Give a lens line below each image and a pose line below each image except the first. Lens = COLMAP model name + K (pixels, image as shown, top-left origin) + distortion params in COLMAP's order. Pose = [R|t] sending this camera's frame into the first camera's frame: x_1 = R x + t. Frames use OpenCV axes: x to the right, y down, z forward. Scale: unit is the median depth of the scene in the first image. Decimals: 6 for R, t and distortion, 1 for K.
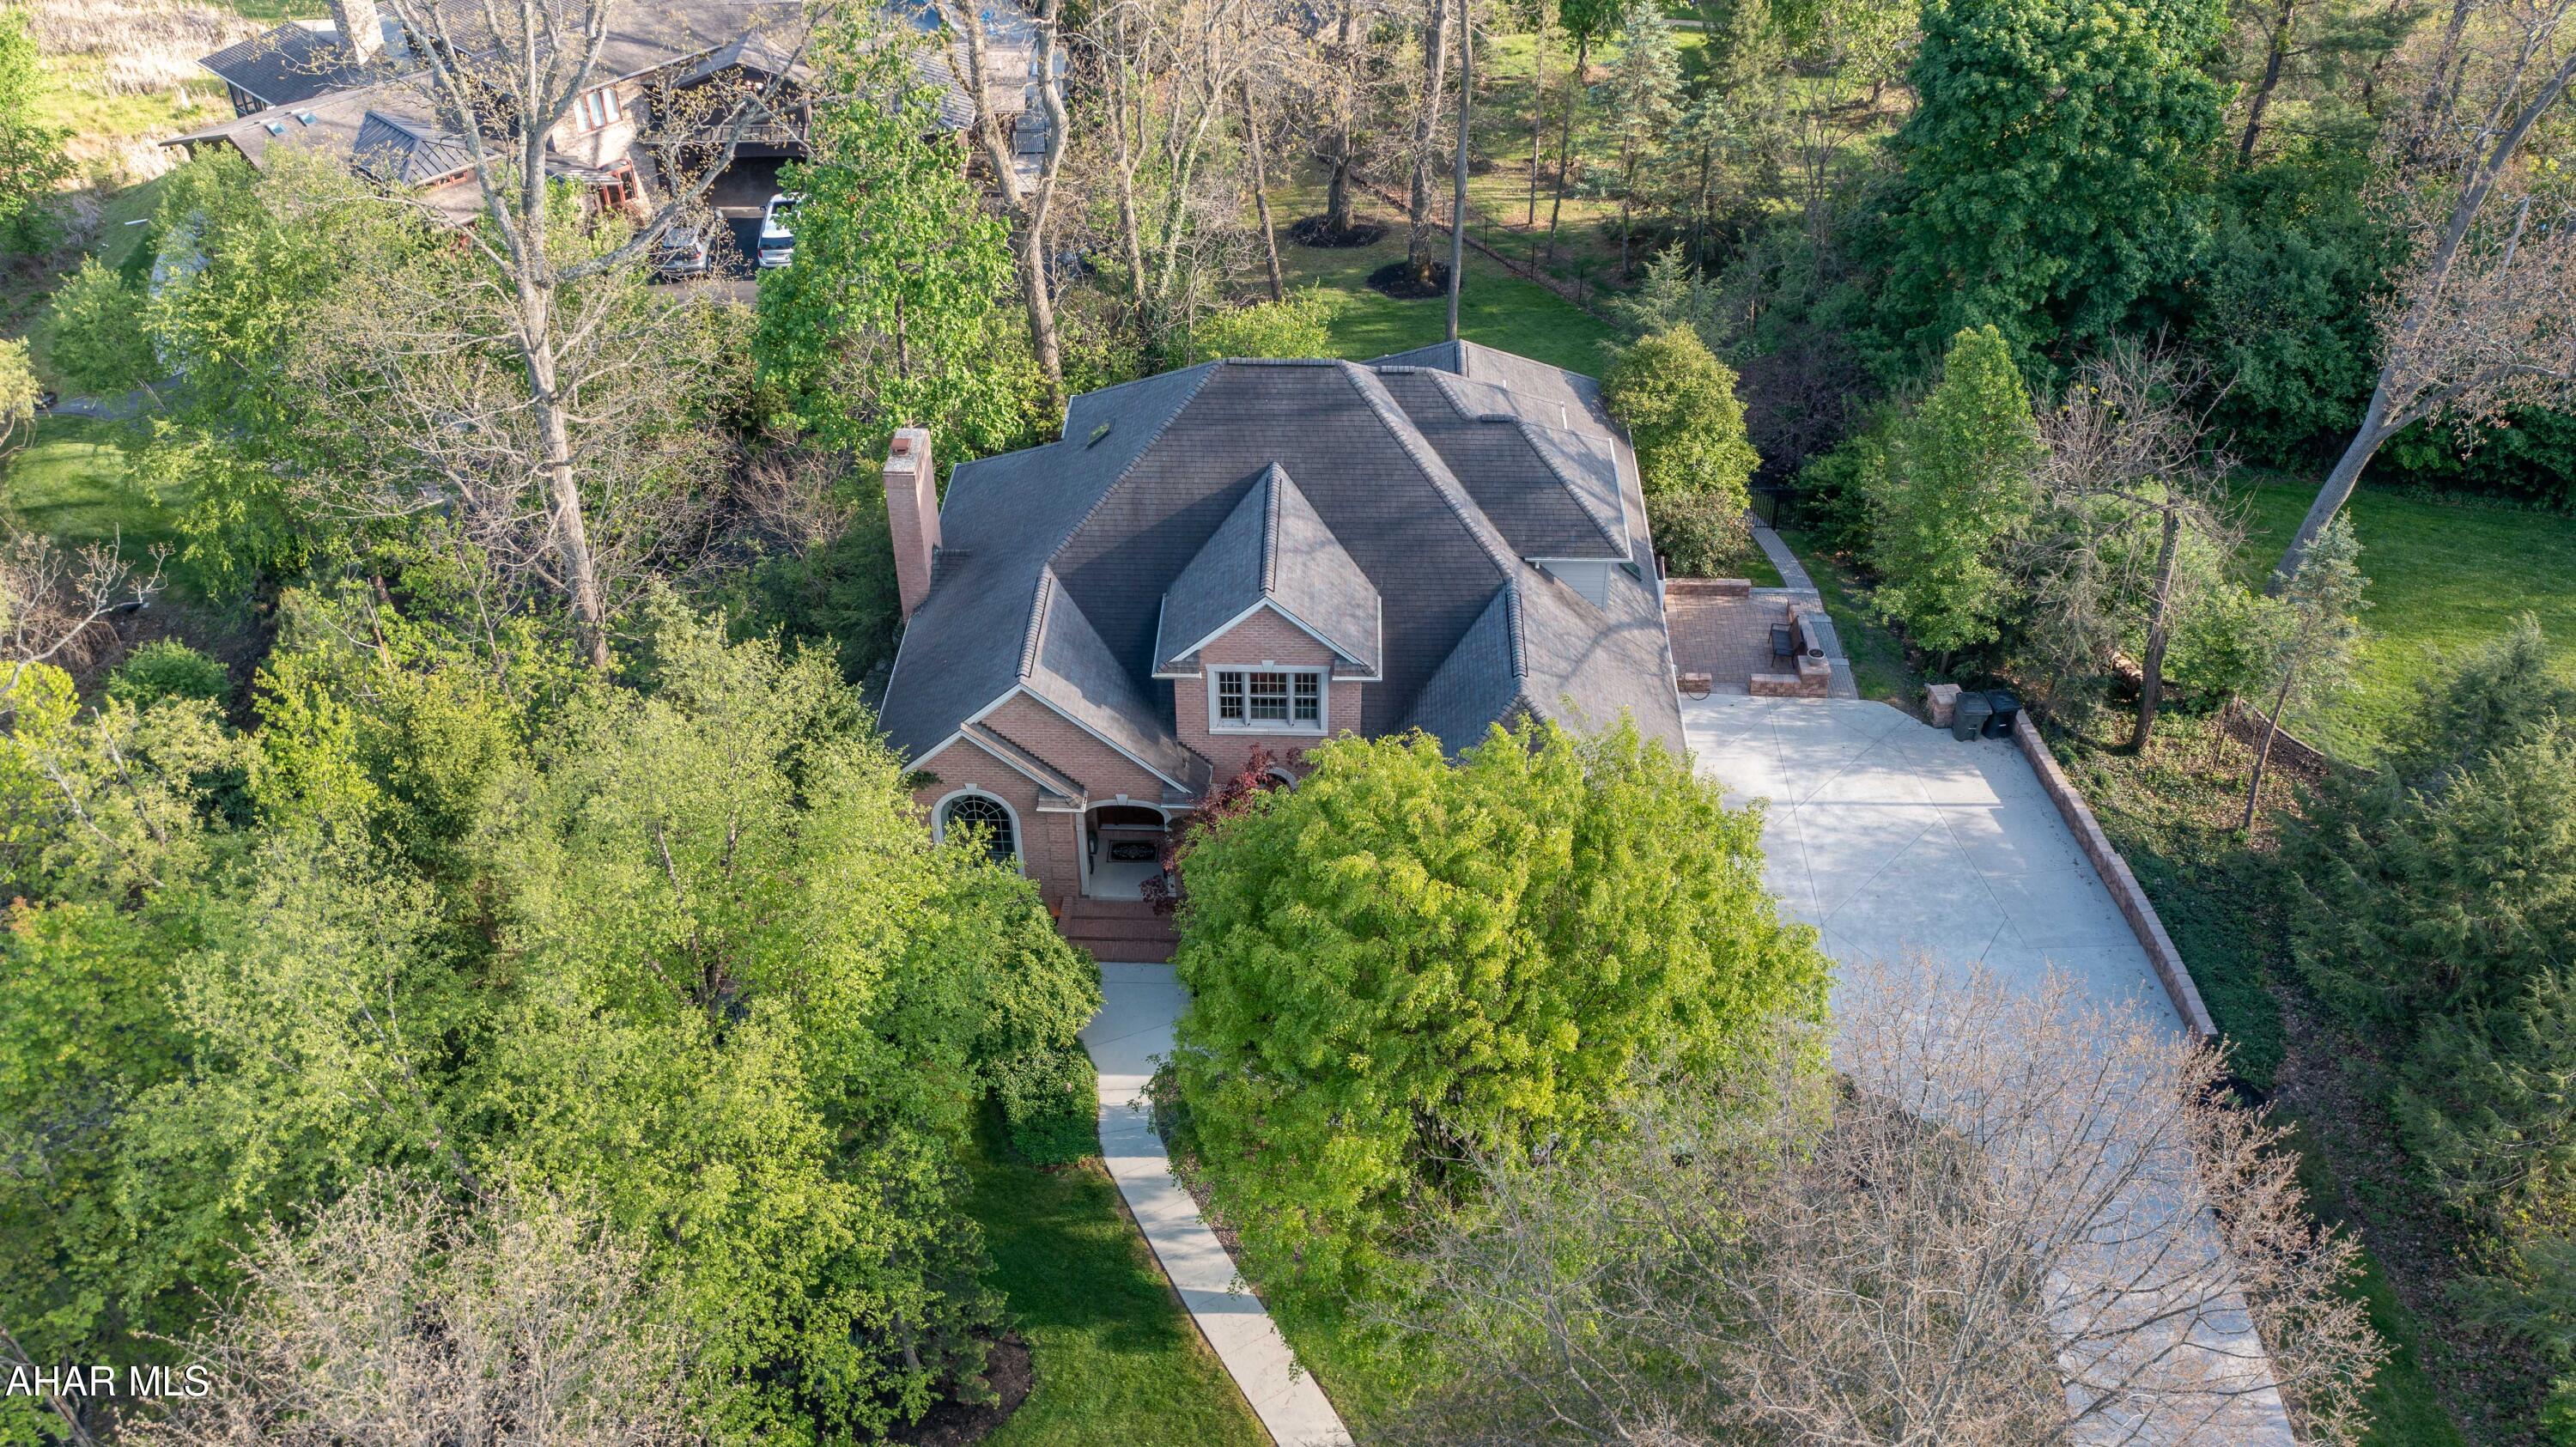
lens RADIAL K [[2084.7, 0, 1288.0], [0, 2084.7, 723.5], [0, 0, 1]] dist [-0.074193, -0.000314]
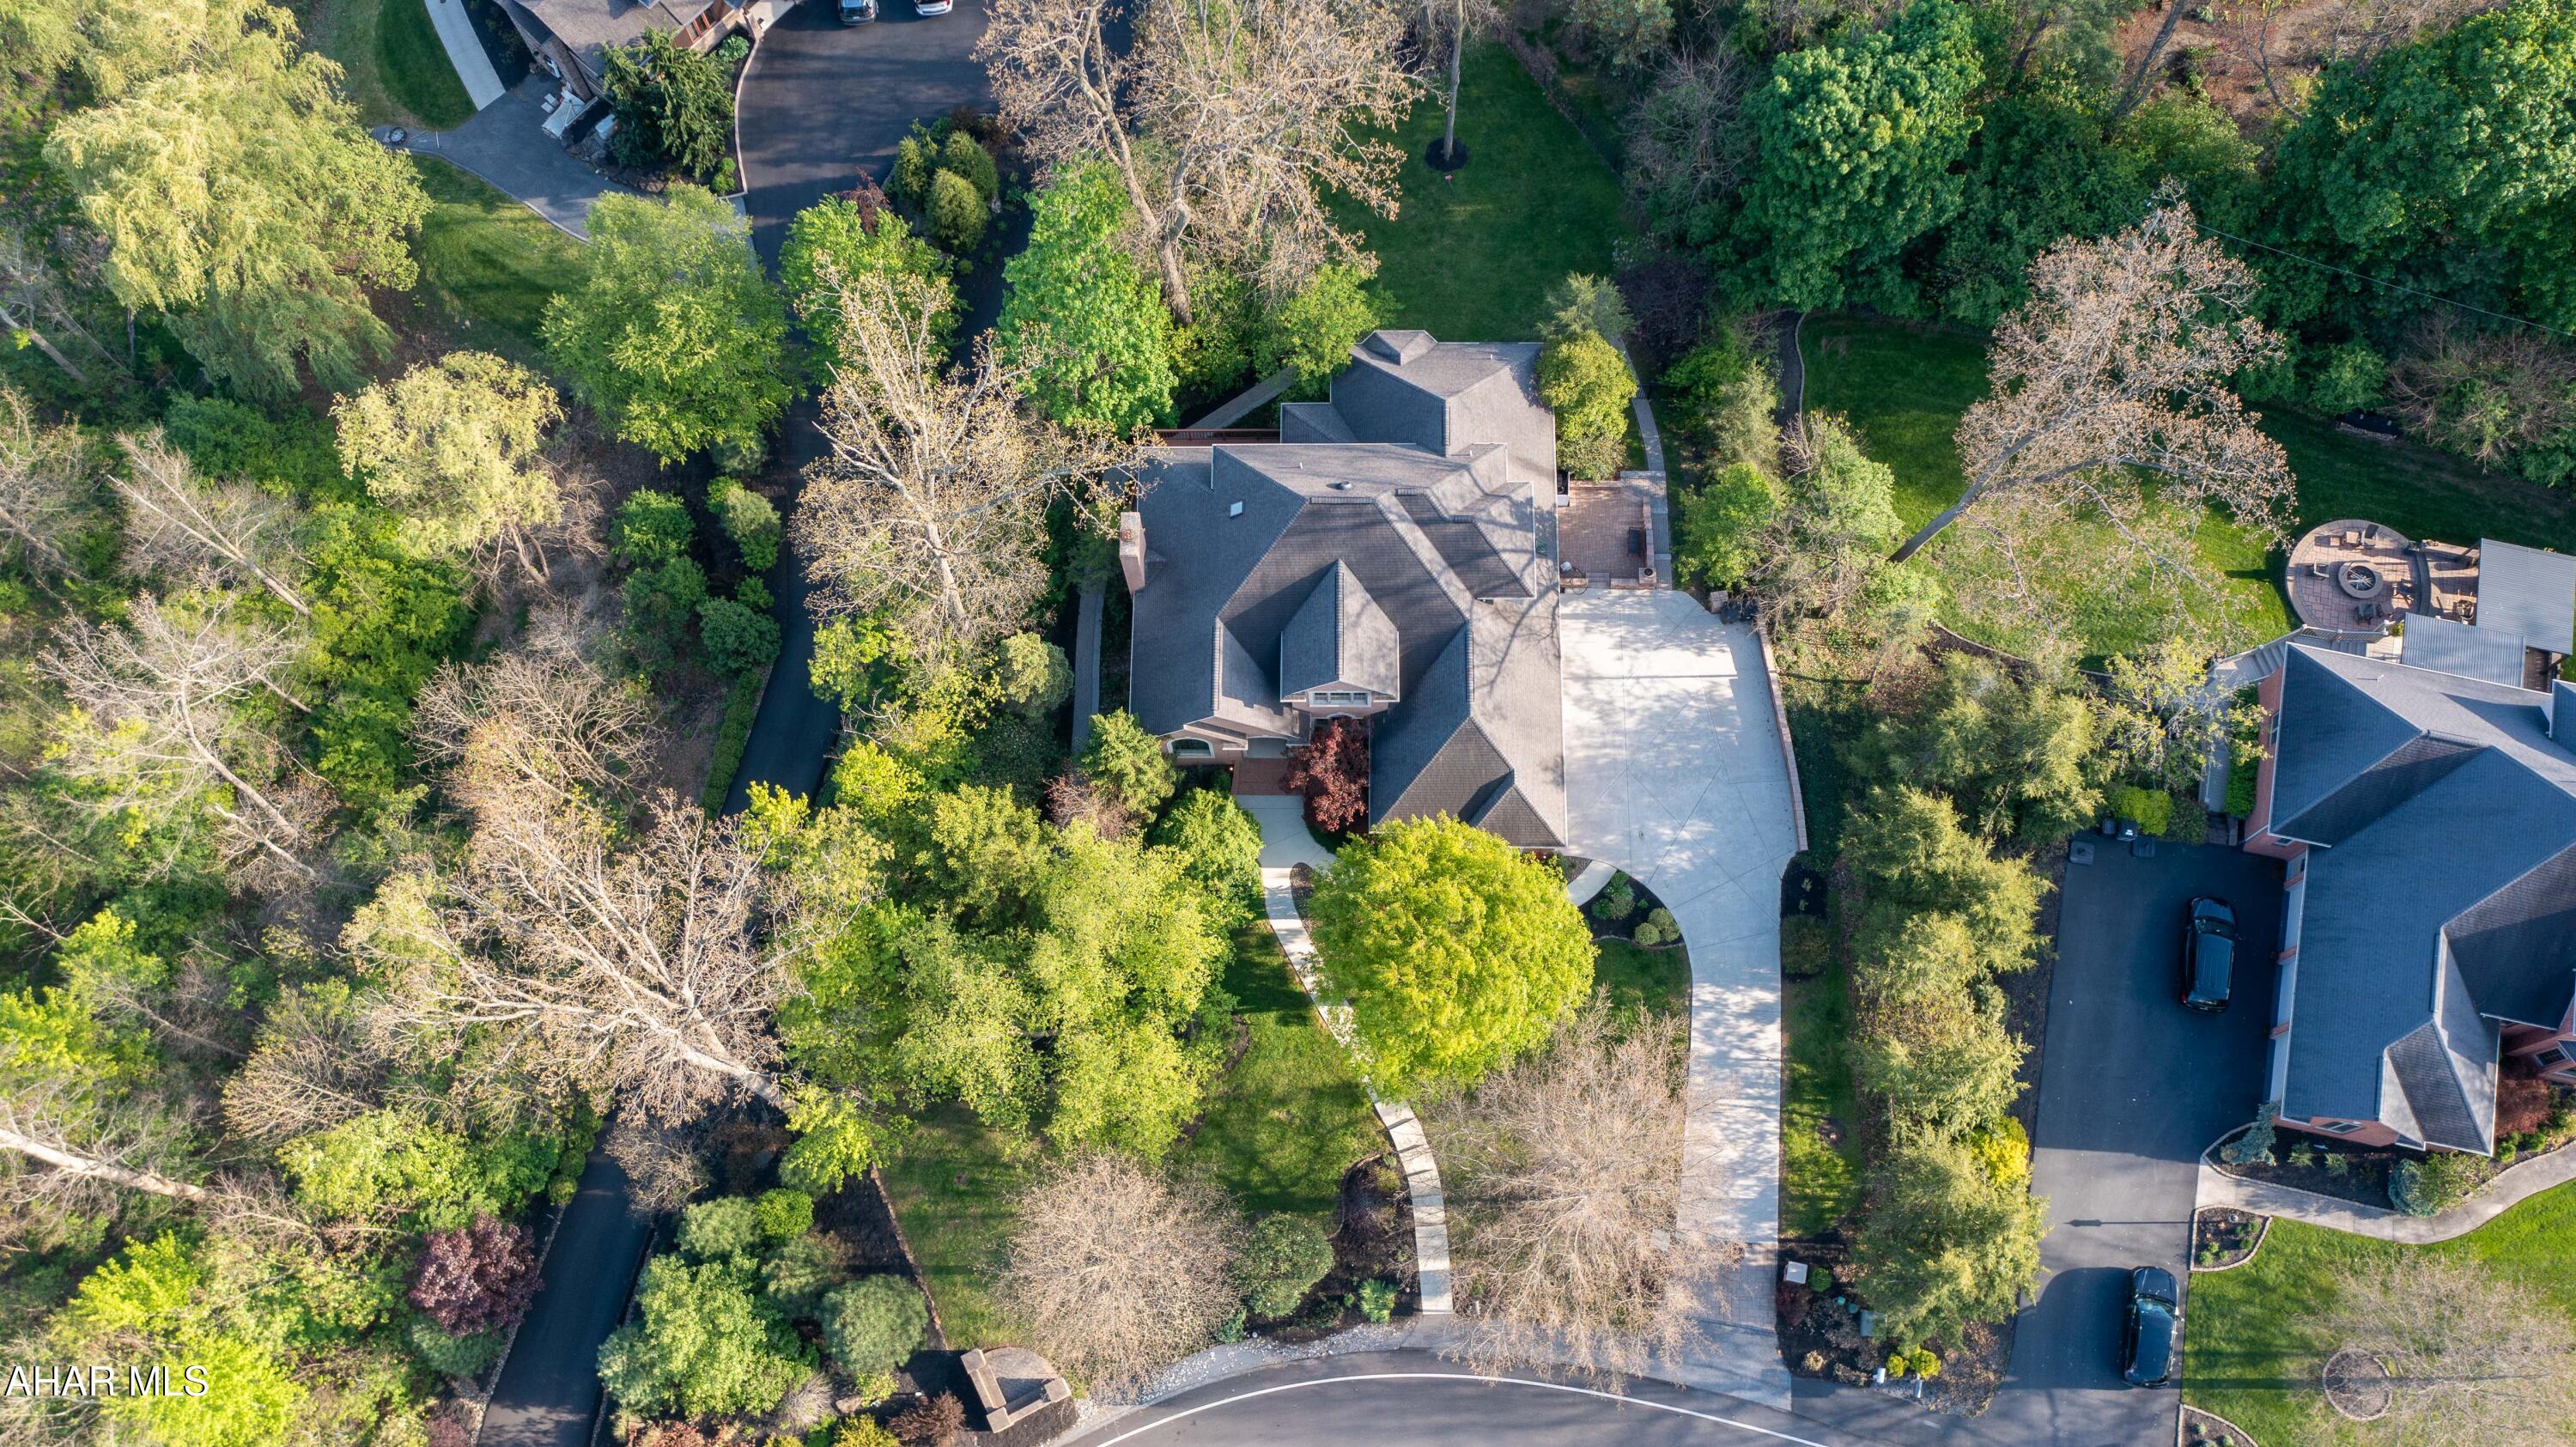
lens RADIAL K [[2038.2, 0, 1288.0], [0, 2038.2, 723.5], [0, 0, 1]] dist [-0.008935, 0.000571]
pose [[0.999311, -0.029426, -0.022634, -0.014916], [0.036887, 0.855817, 0.515962, -0.929913], [0.004187, -0.516441, 0.856313, -0.608448]]
